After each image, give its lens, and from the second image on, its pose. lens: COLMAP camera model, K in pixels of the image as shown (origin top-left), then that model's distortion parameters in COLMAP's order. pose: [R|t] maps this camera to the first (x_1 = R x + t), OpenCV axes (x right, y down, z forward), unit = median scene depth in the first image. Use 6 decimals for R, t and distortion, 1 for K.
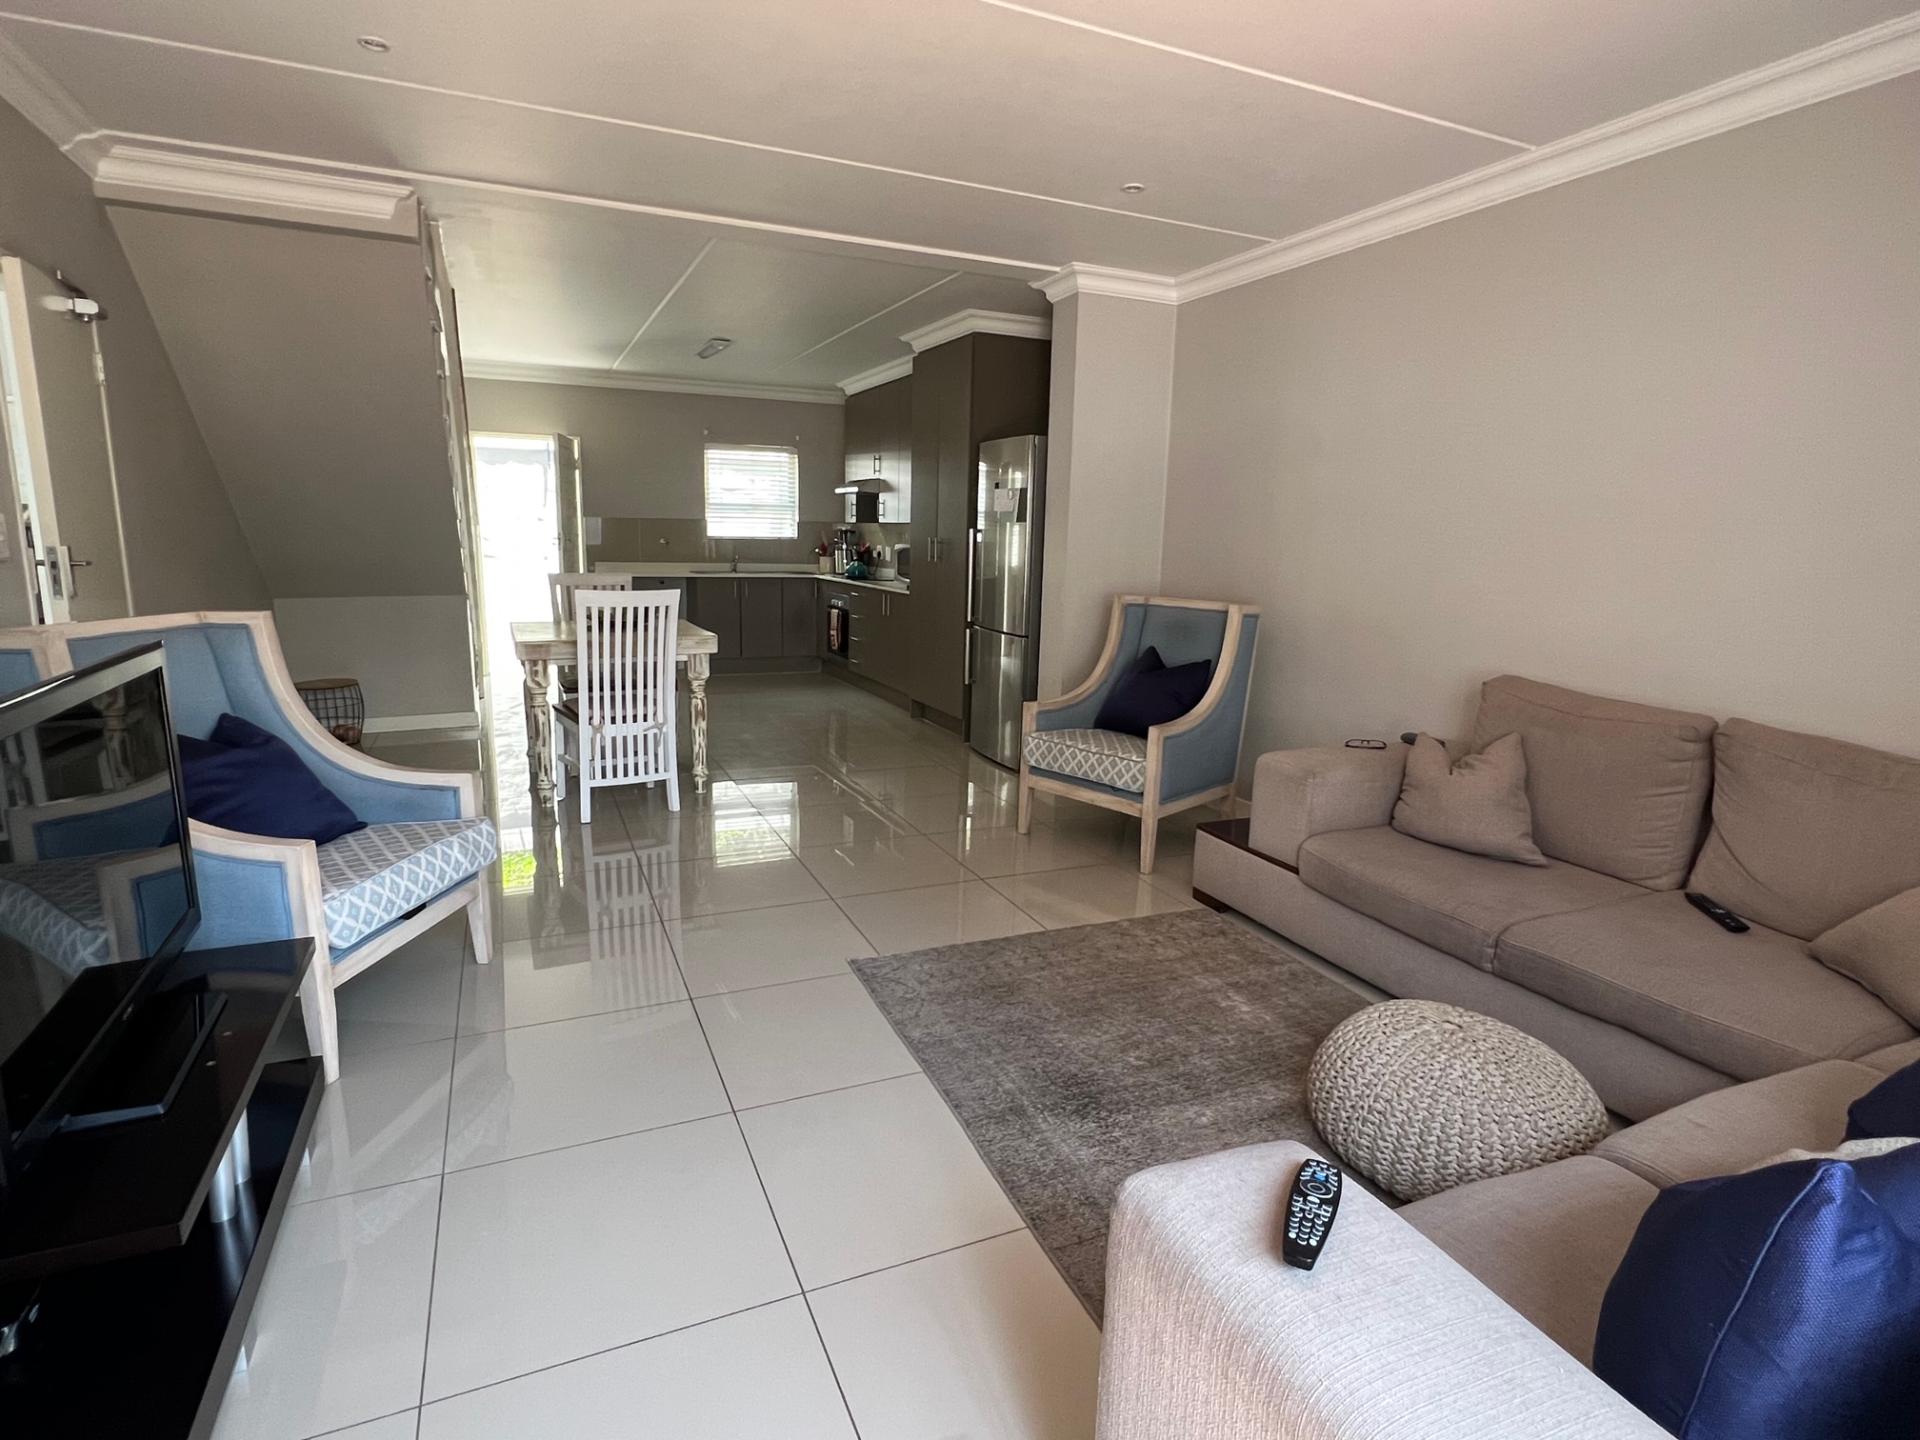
lens RADIAL K [[999.4, 0, 963.8], [0, 999.4, 724.2], [0, 0, 1]] dist [0.002333, -0.000071]
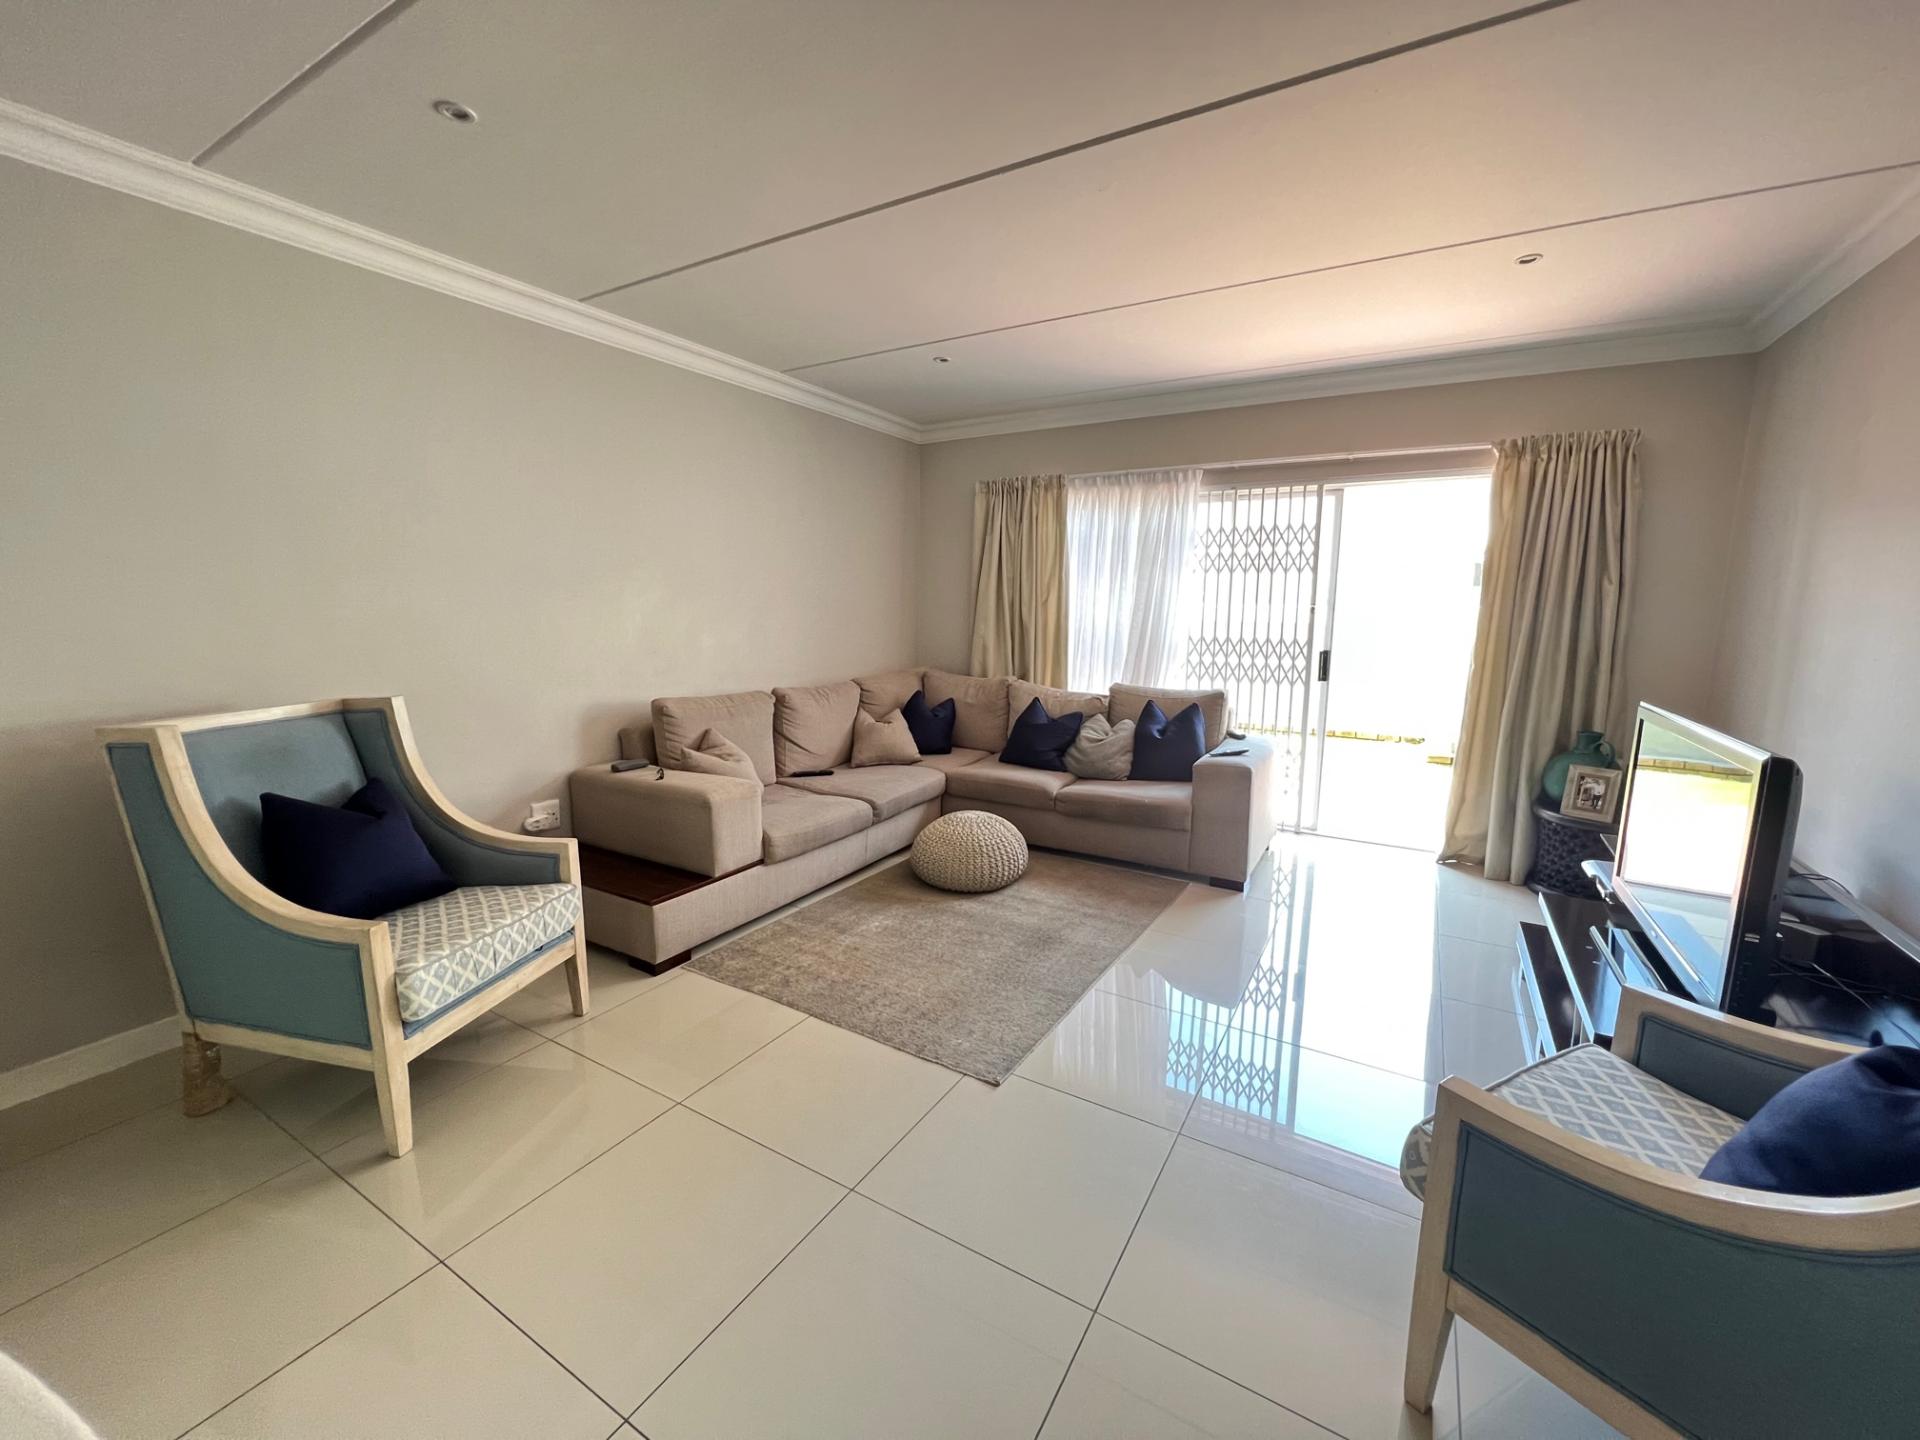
lens RADIAL K [[763.0, 0, 972.1], [0, 763.0, 710.3], [0, 0, 1]] dist [0.001133, -0.000356]
pose [[-0.574866, -0.150210, 0.804342, -0.233877], [0.131132, 0.953388, 0.271764, -0.108232], [-0.807672, 0.261703, -0.528373, 0.494512]]
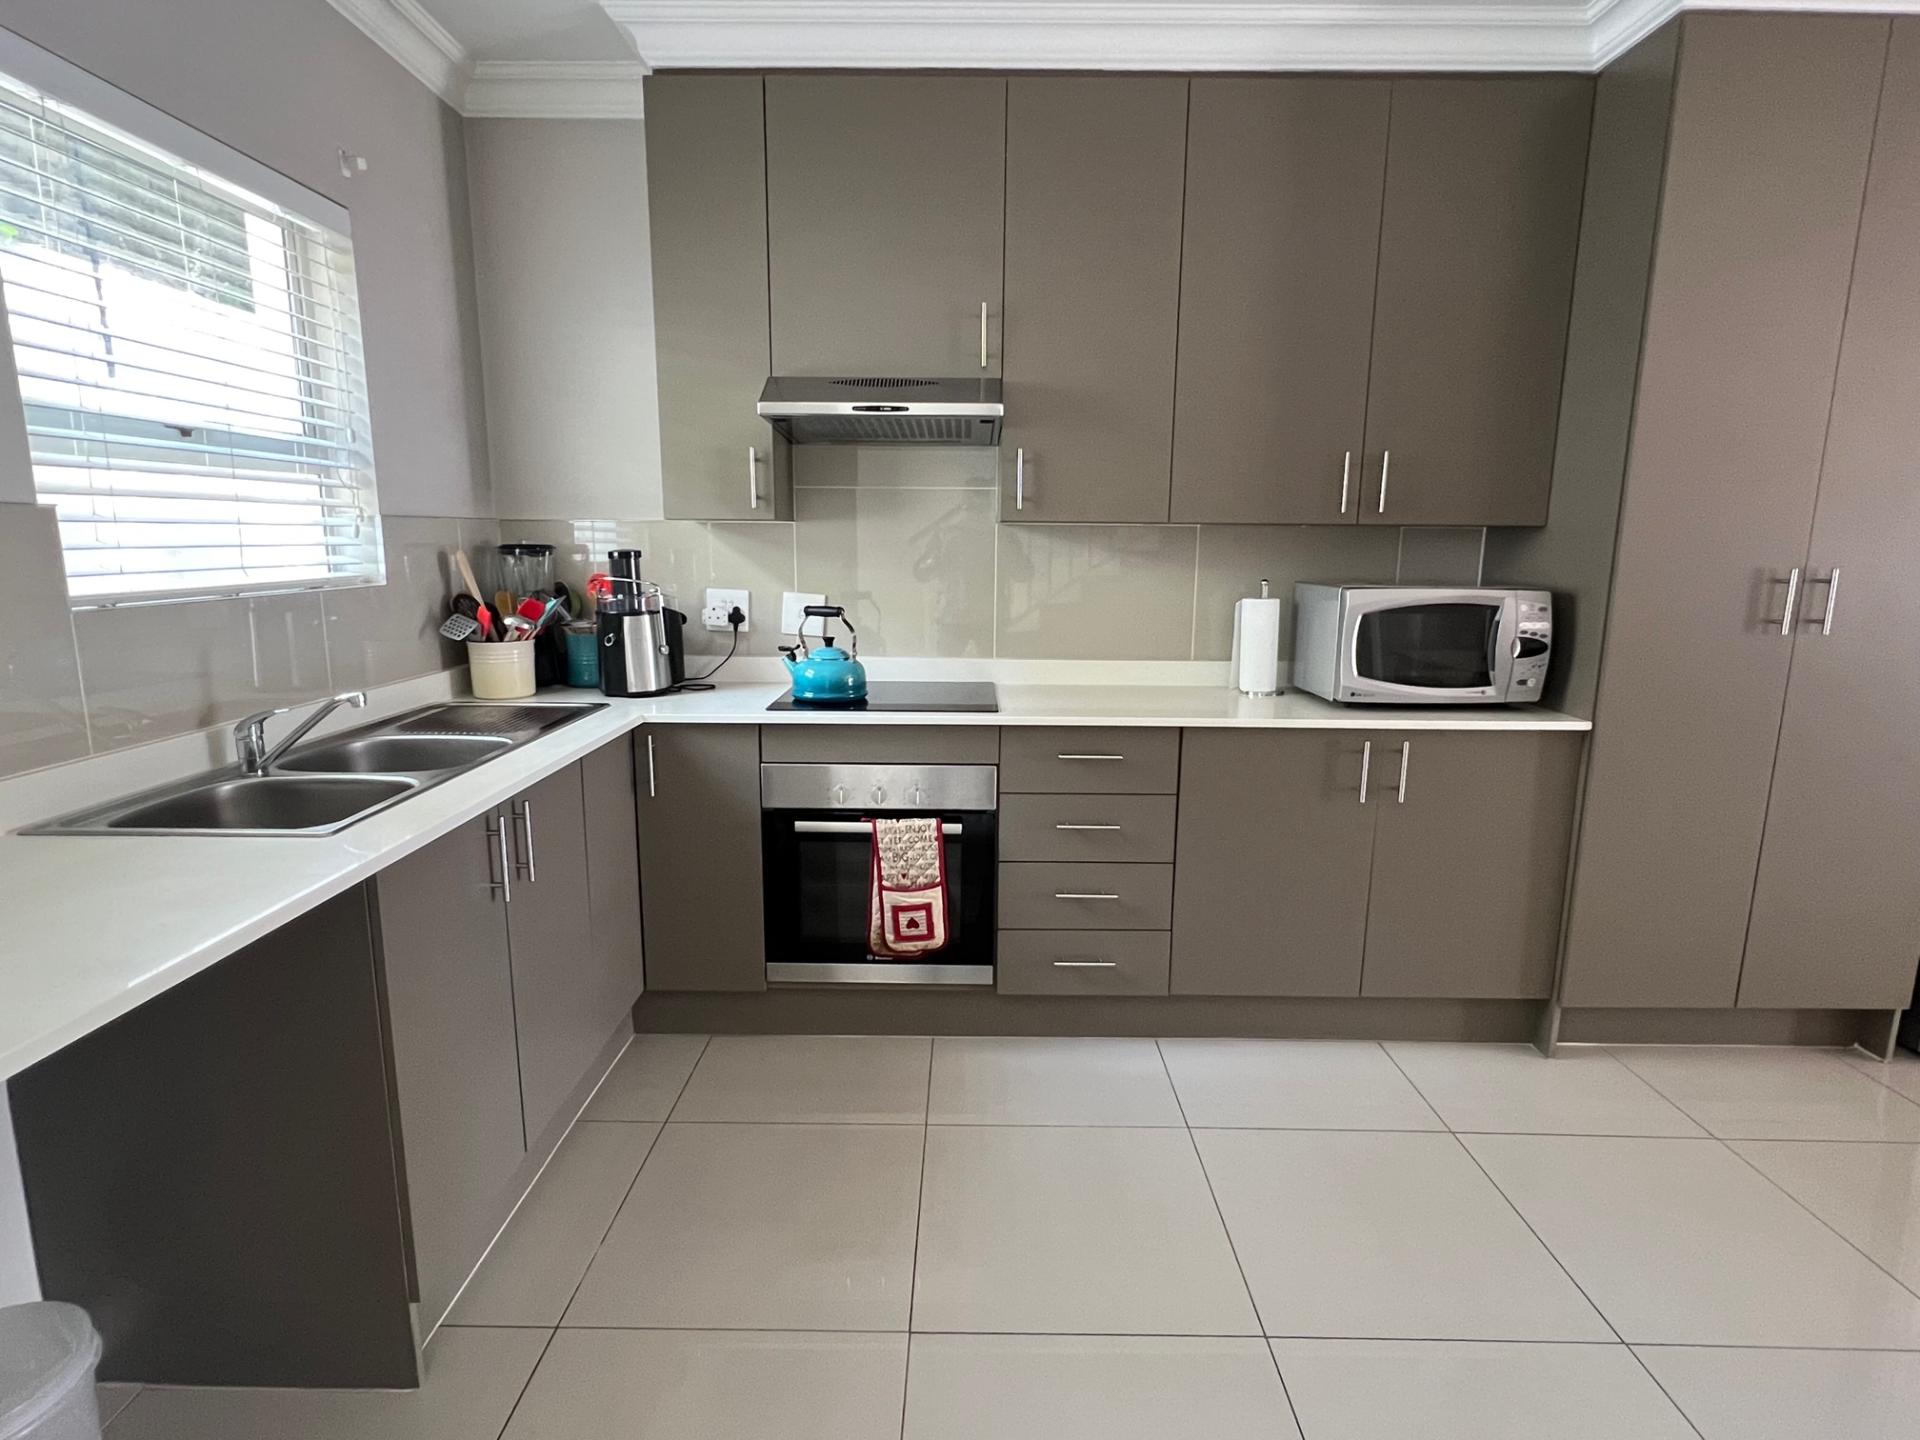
lens RADIAL K [[981.3, 0, 963.9], [0, 981.3, 719.6], [0, 0, 1]] dist [-0.001858, 0.000311]
pose [[0.419198, -0.183309, 0.889197, -0.383124], [0.174136, 0.977455, 0.119410, -0.180694], [-0.891038, 0.104785, 0.441668, 0.886032]]
